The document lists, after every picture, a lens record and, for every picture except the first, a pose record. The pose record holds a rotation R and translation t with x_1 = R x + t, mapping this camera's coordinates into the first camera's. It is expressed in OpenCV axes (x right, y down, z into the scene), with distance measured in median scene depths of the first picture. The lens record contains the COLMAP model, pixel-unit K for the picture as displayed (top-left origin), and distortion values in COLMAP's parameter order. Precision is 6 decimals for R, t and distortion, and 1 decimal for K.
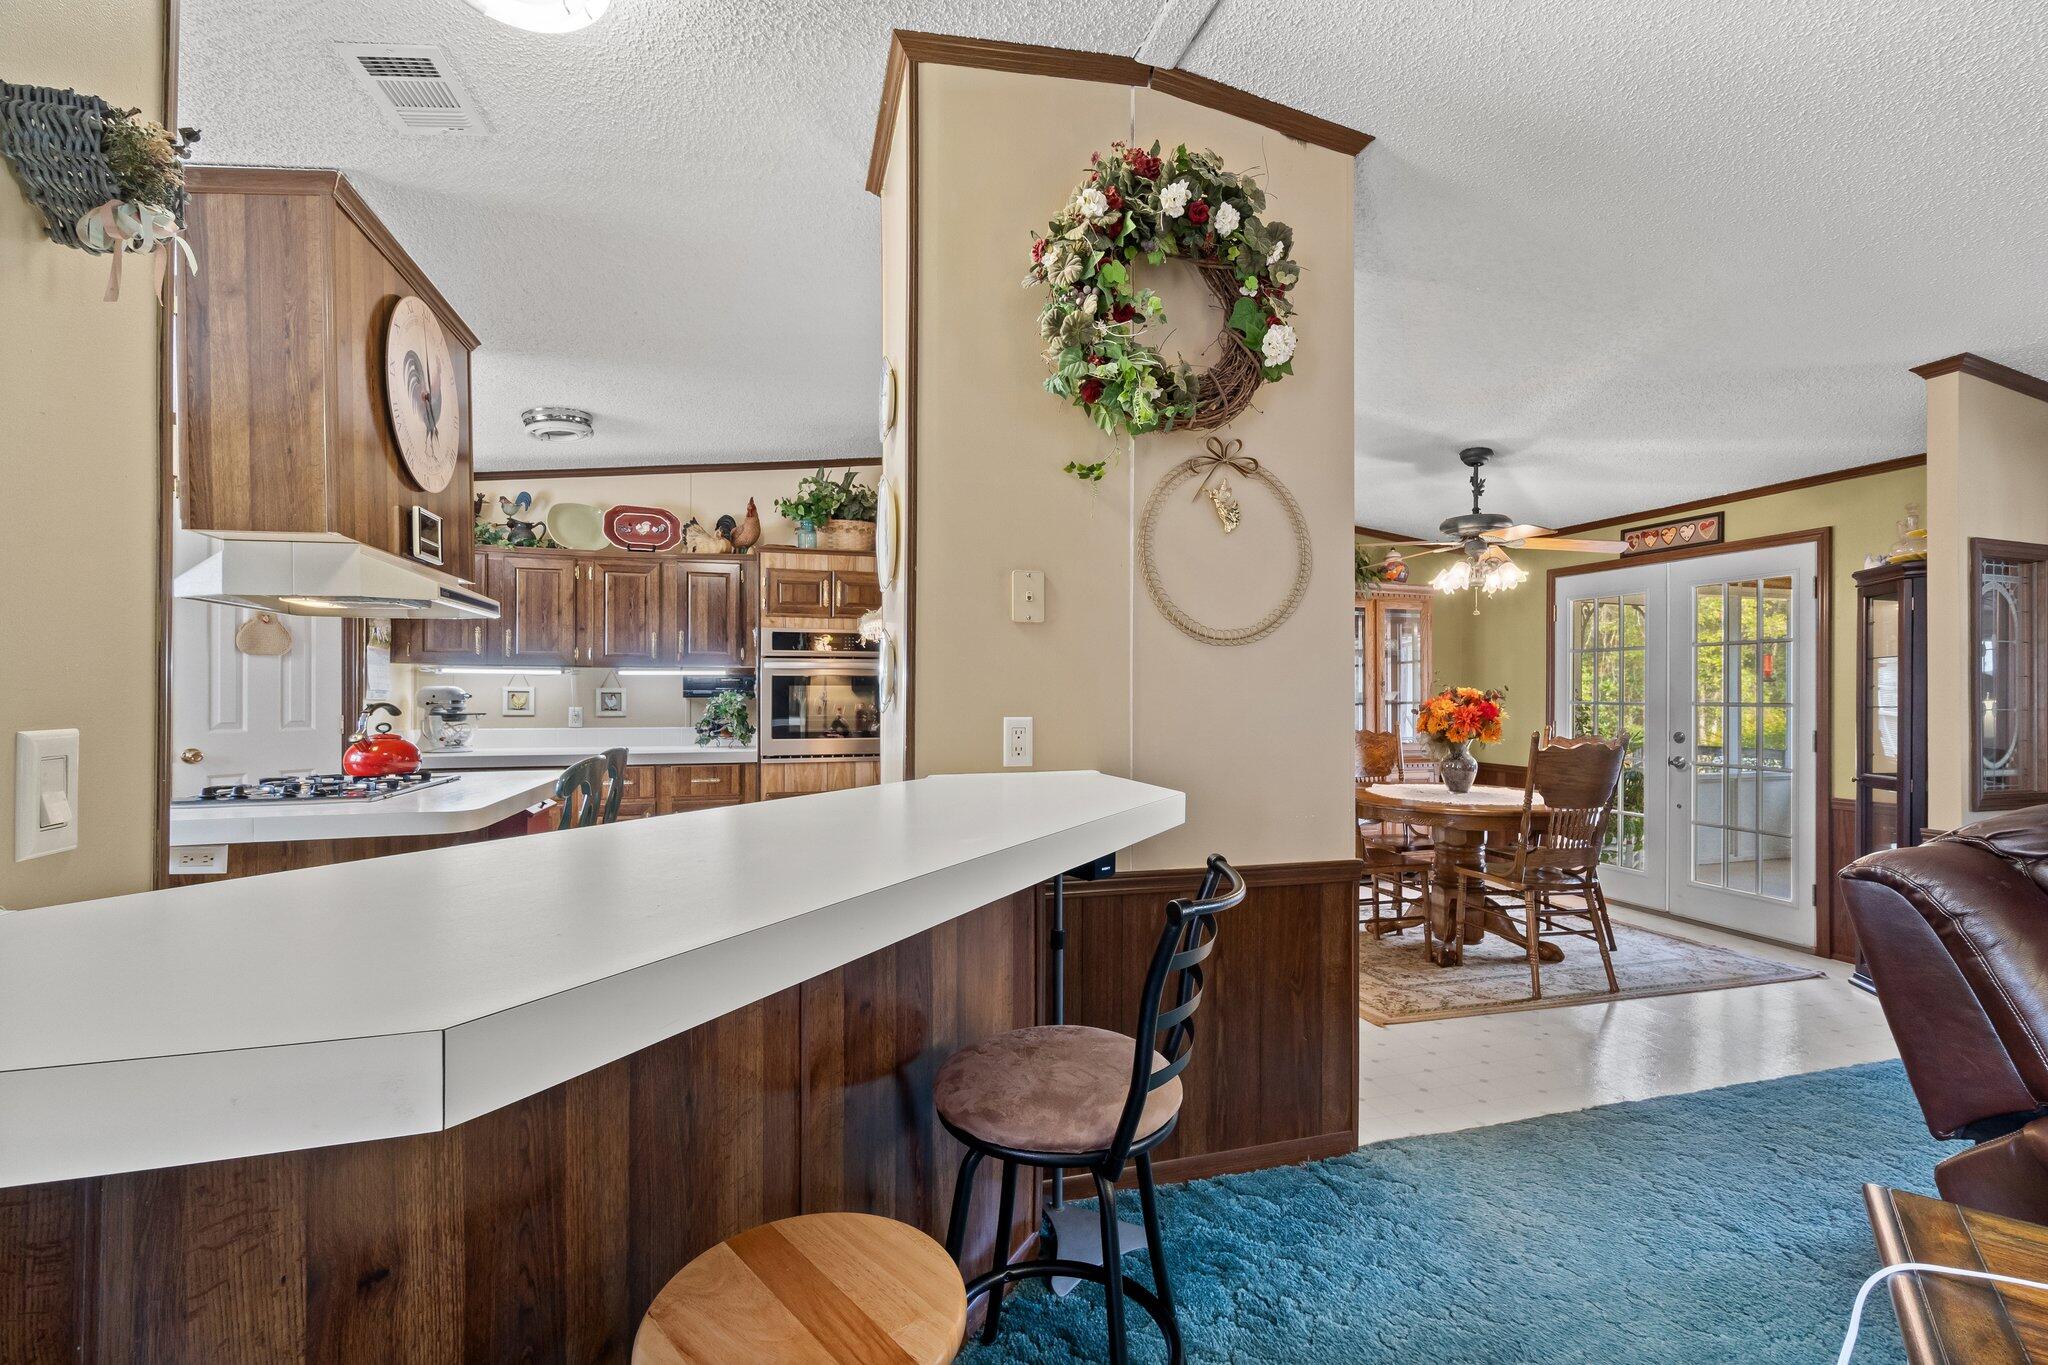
lens RADIAL K [[894.6, 0, 1024.0], [0, 894.6, 682.5], [0, 0, 1]] dist [-0.002806, -0.000590]
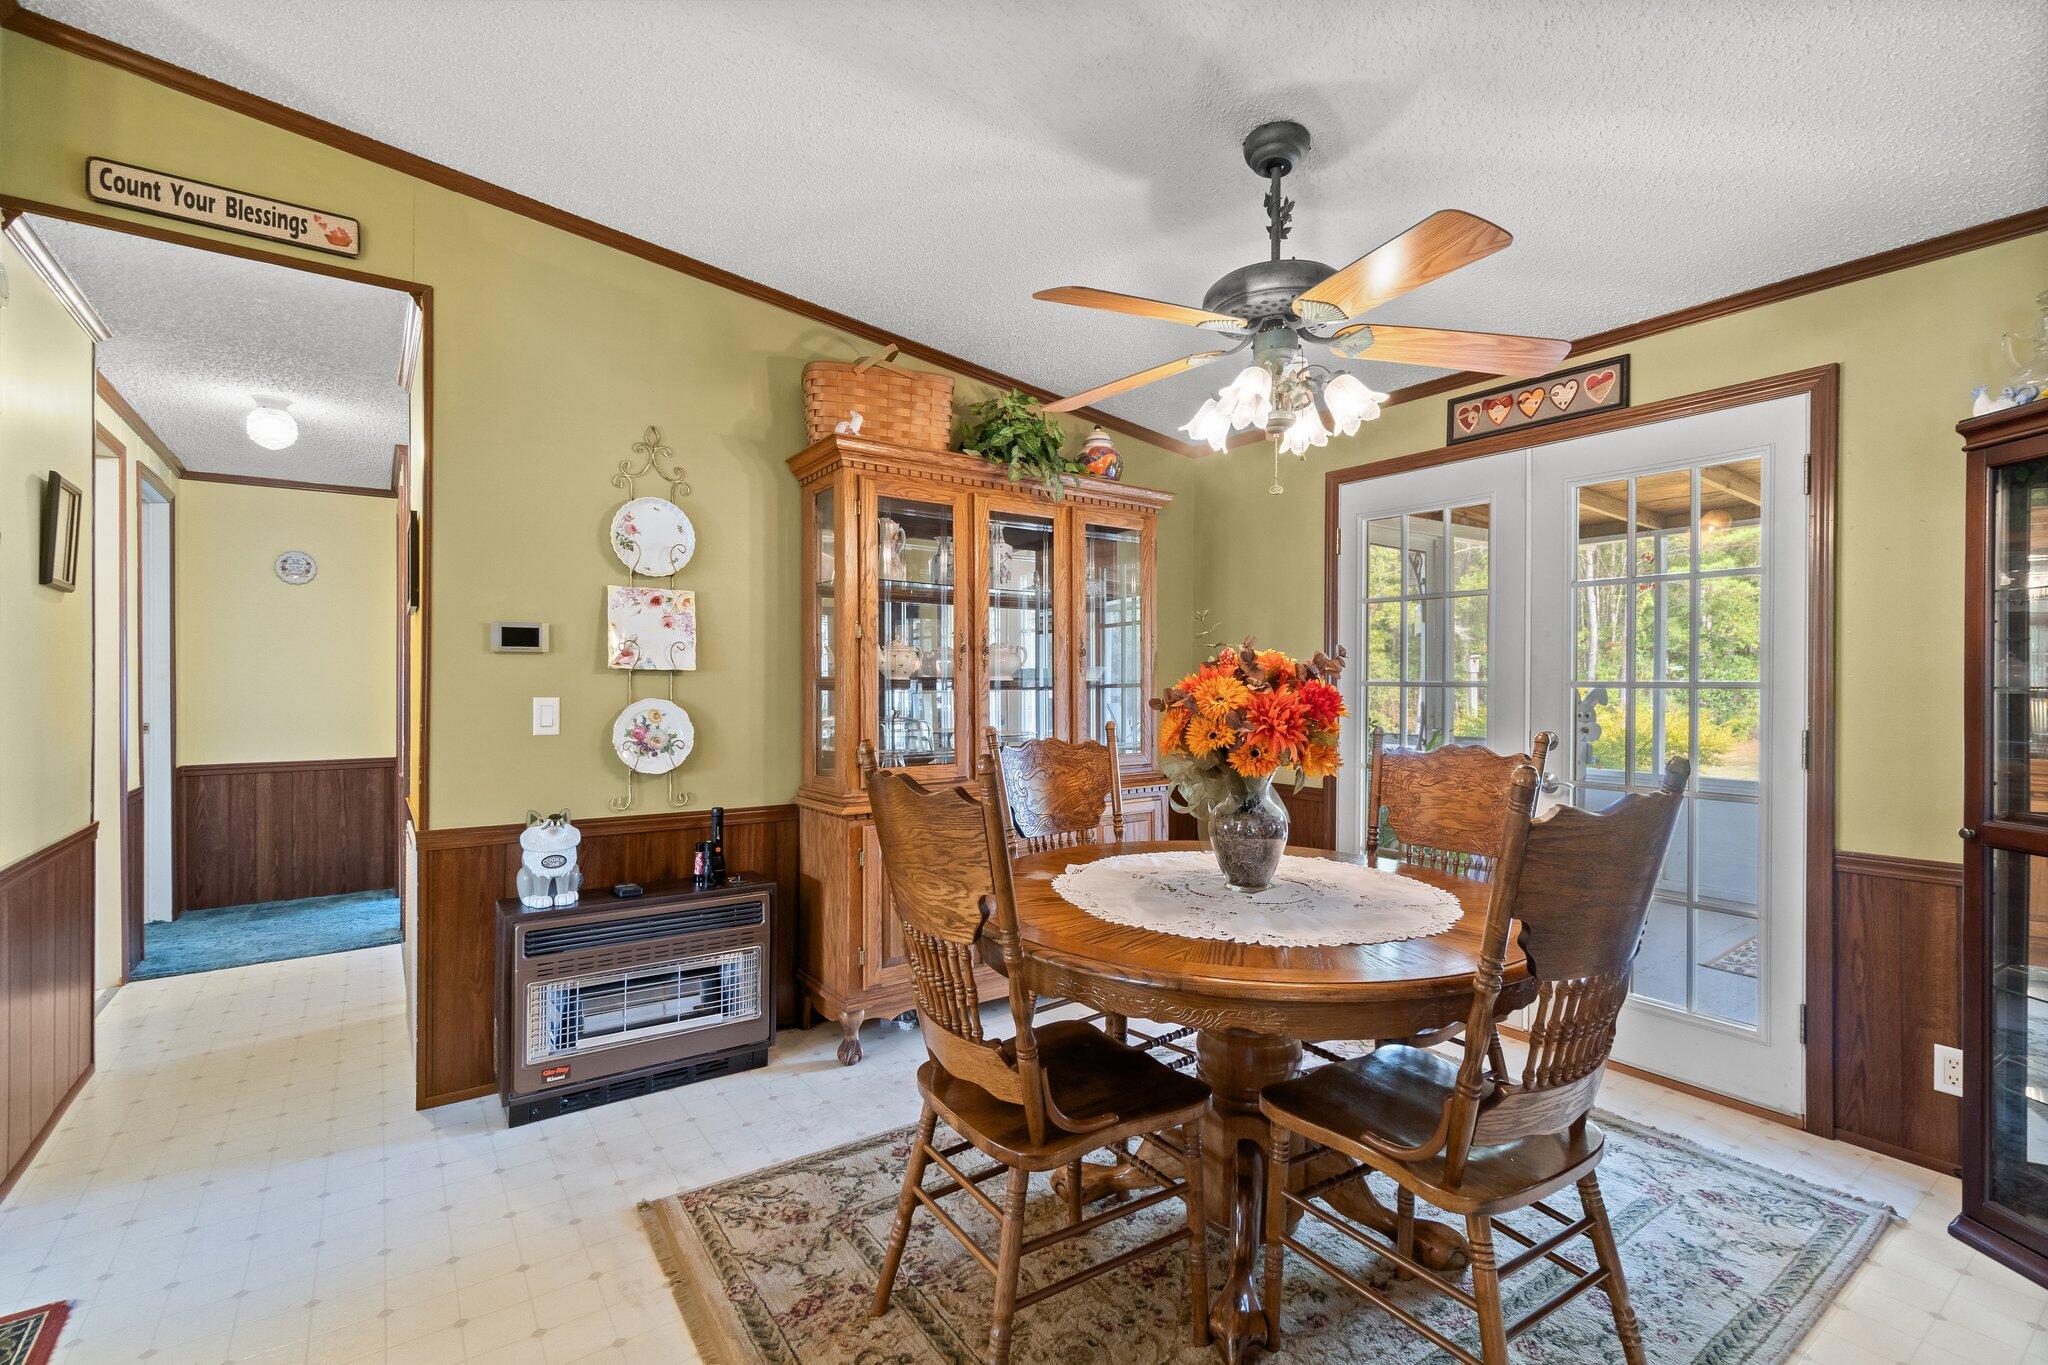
lens RADIAL K [[935.4, 0, 1024.0], [0, 935.4, 682.5], [0, 0, 1]] dist [-0.000589, 0.000041]
pose [[0.946429, -0.004364, 0.322884, 0.234941], [-0.000205, 0.999900, 0.014115, 0.015607], [-0.322913, -0.013425, 0.946333, 0.606473]]
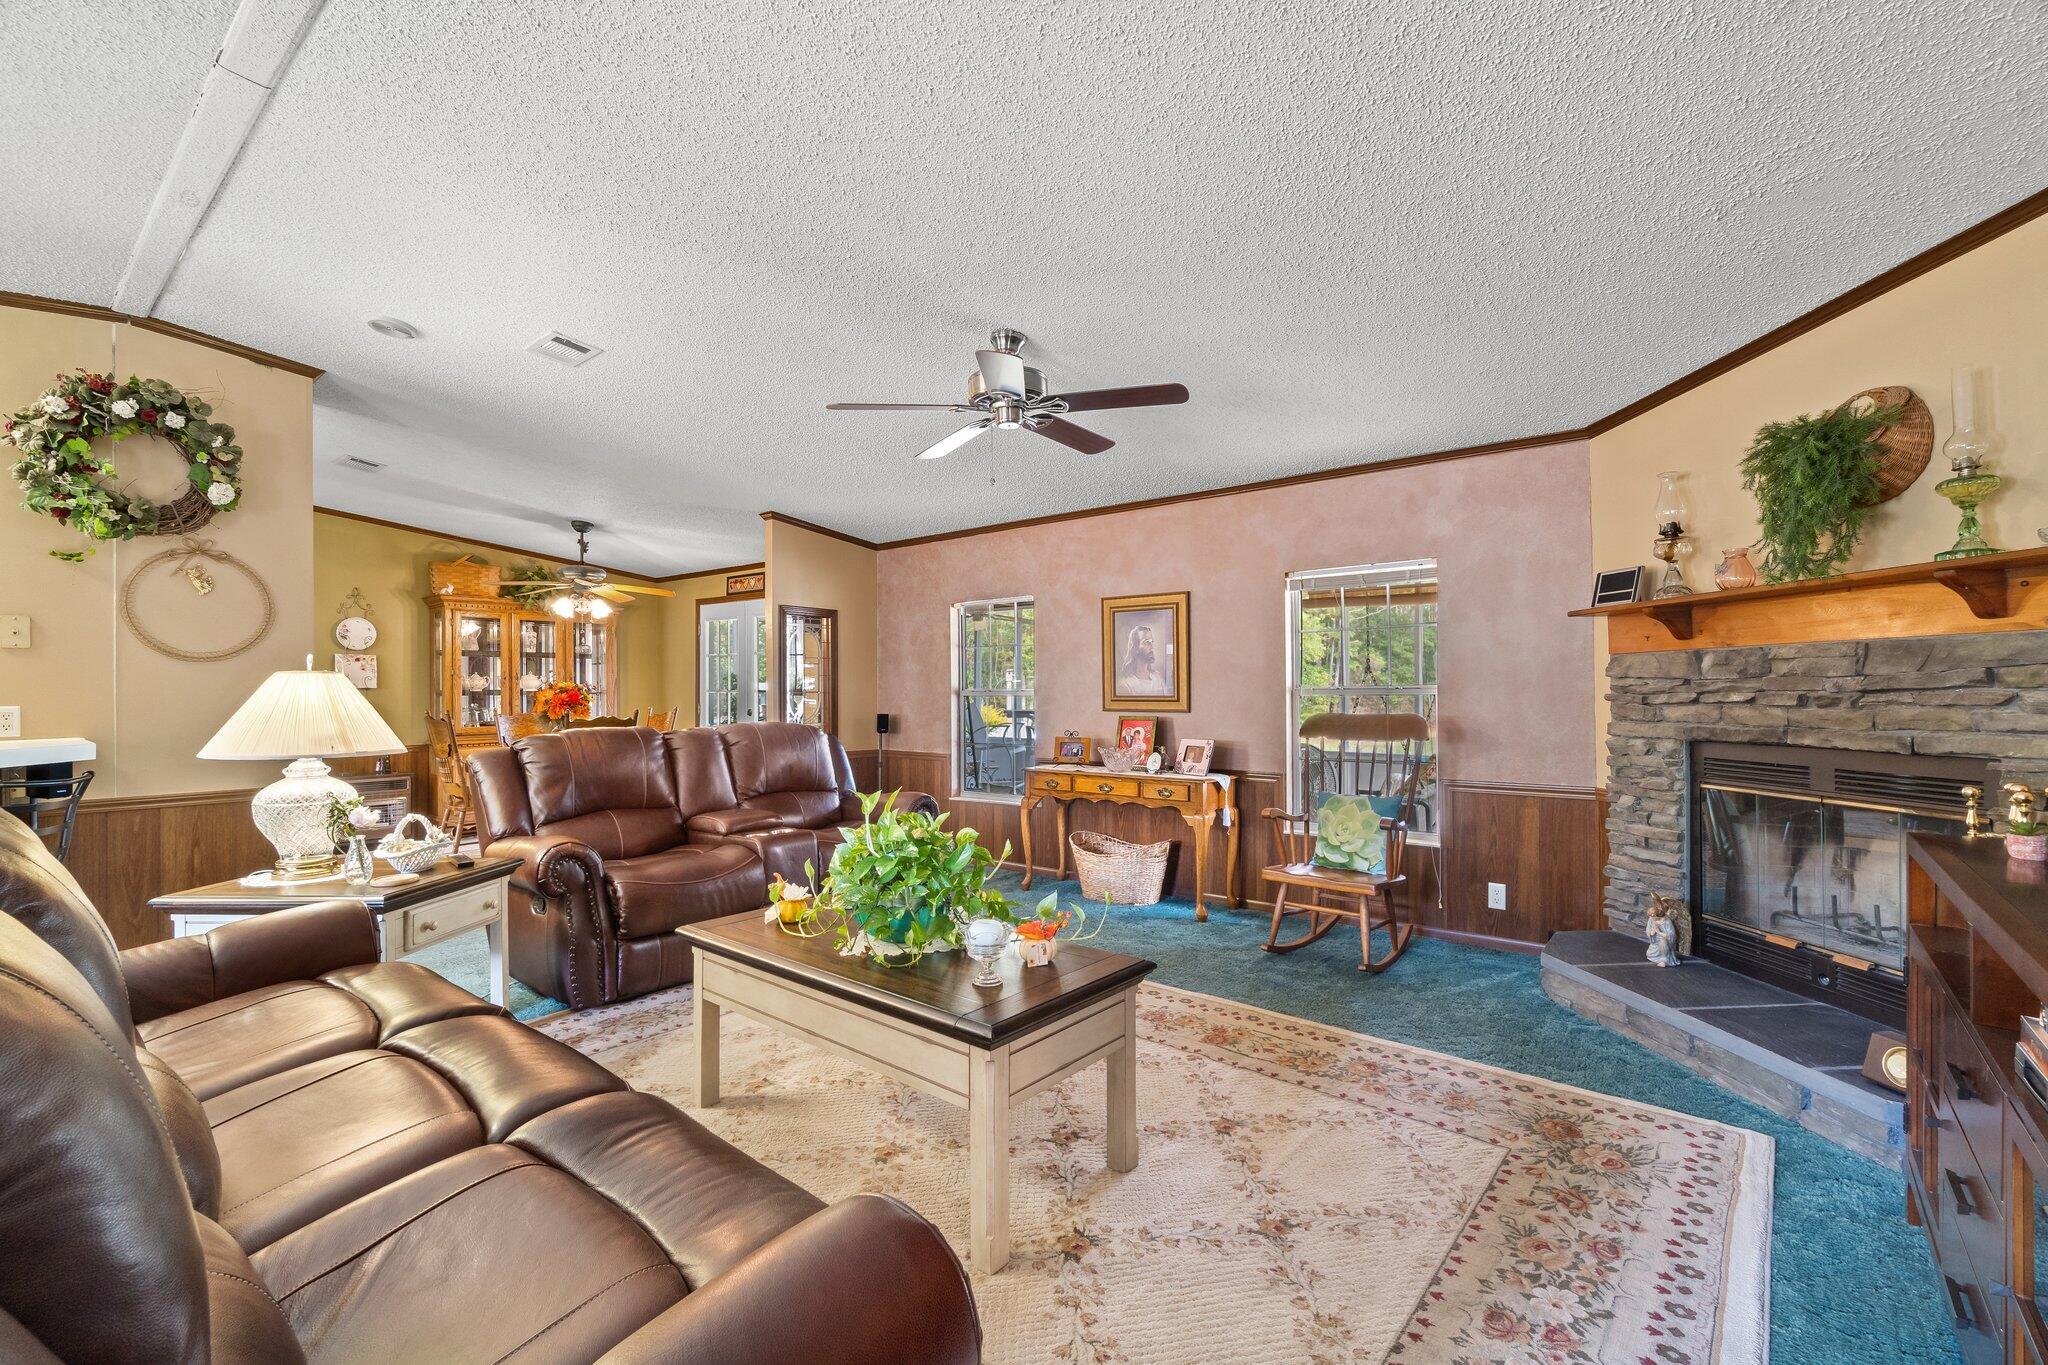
lens RADIAL K [[888.2, 0, 1024.0], [0, 888.2, 682.5], [0, 0, 1]] dist [-0.000444, 0.000305]
pose [[0.827179, -0.006684, 0.561899, 0.294933], [0.000491, 0.999937, 0.011172, -0.010463], [-0.561939, -0.008965, 0.827130, -0.655747]]
